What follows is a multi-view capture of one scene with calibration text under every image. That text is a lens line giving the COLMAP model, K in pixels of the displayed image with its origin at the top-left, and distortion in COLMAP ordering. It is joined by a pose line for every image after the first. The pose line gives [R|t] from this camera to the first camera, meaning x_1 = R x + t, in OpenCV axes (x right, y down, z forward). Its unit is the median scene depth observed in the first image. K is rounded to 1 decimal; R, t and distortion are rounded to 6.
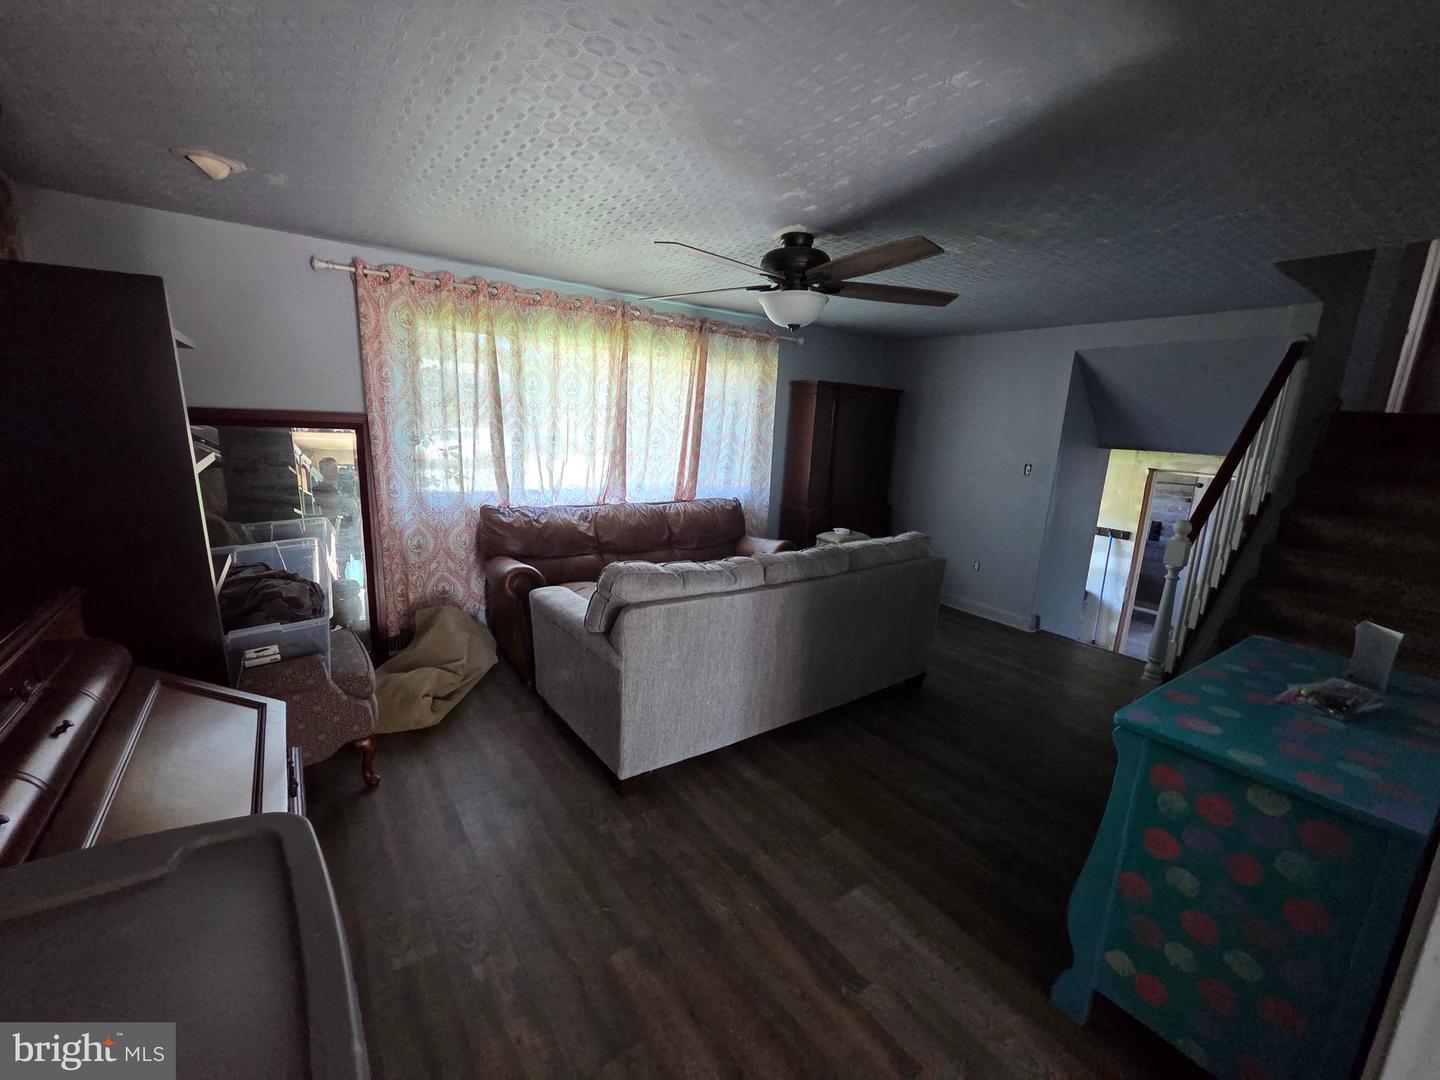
lens RADIAL K [[590.9, 0, 721.9], [0, 590.9, 542.0], [0, 0, 1]] dist [-0.000144, -0.000335]
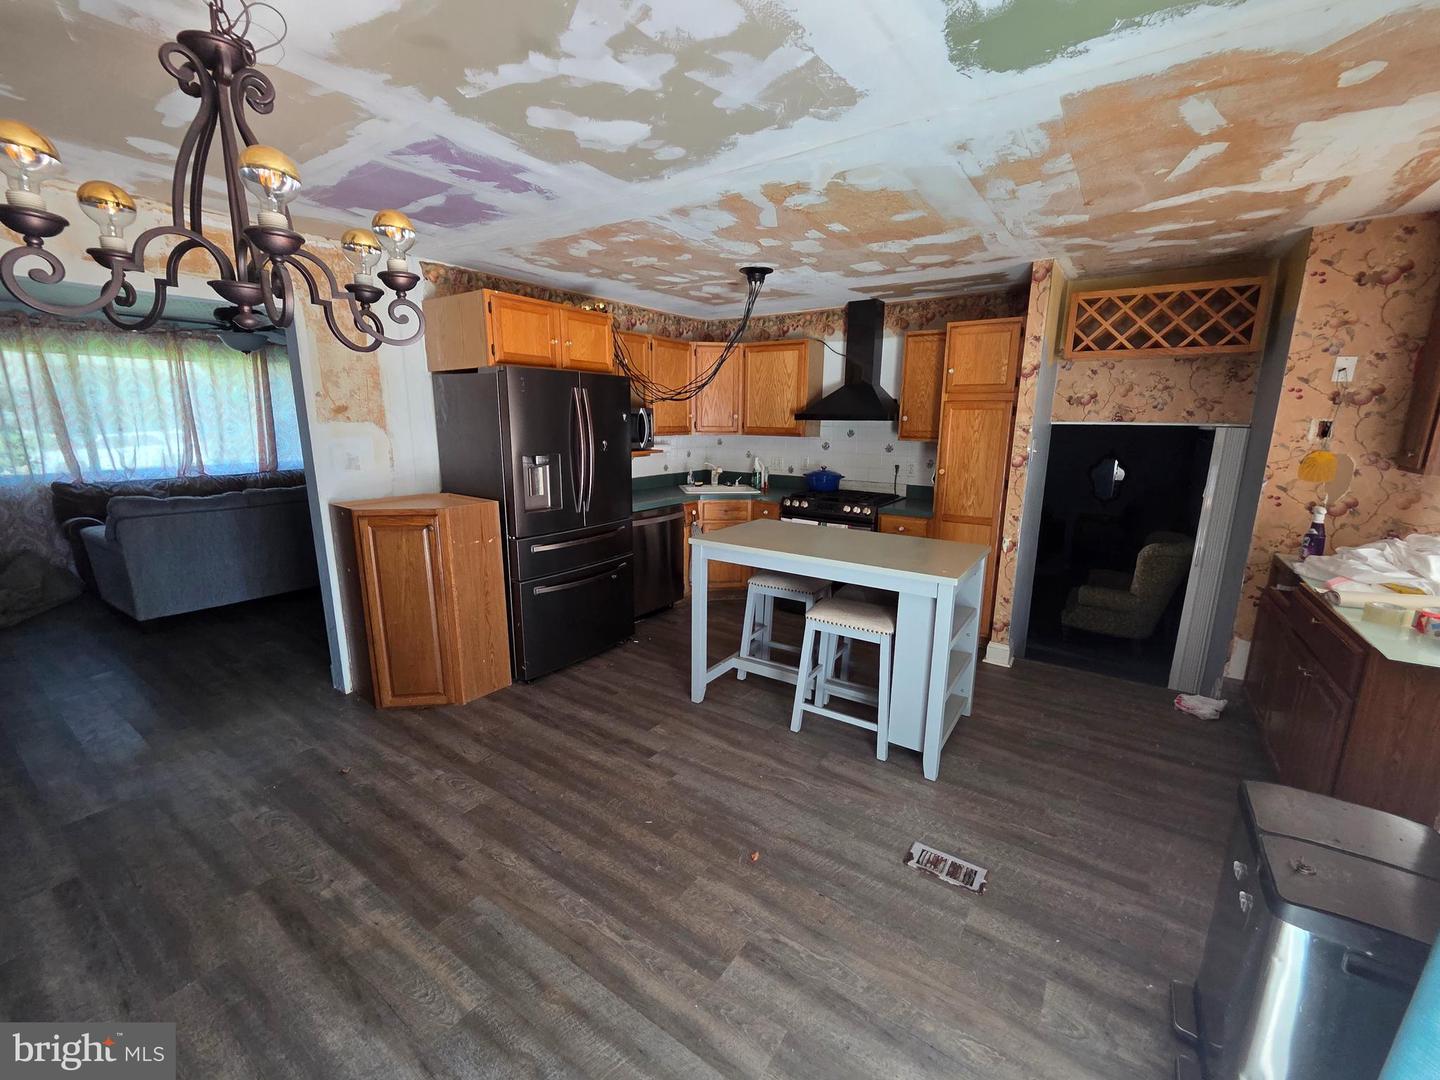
lens RADIAL K [[590.9, 0, 718.1], [0, 590.9, 543.1], [0, 0, 1]] dist [-0.000144, -0.000335]
pose [[0.940672, -0.115141, 0.319183, 0.554682], [0.106305, 0.993313, 0.045029, 0.170683], [-0.322234, -0.008427, 0.946623, -0.730764]]
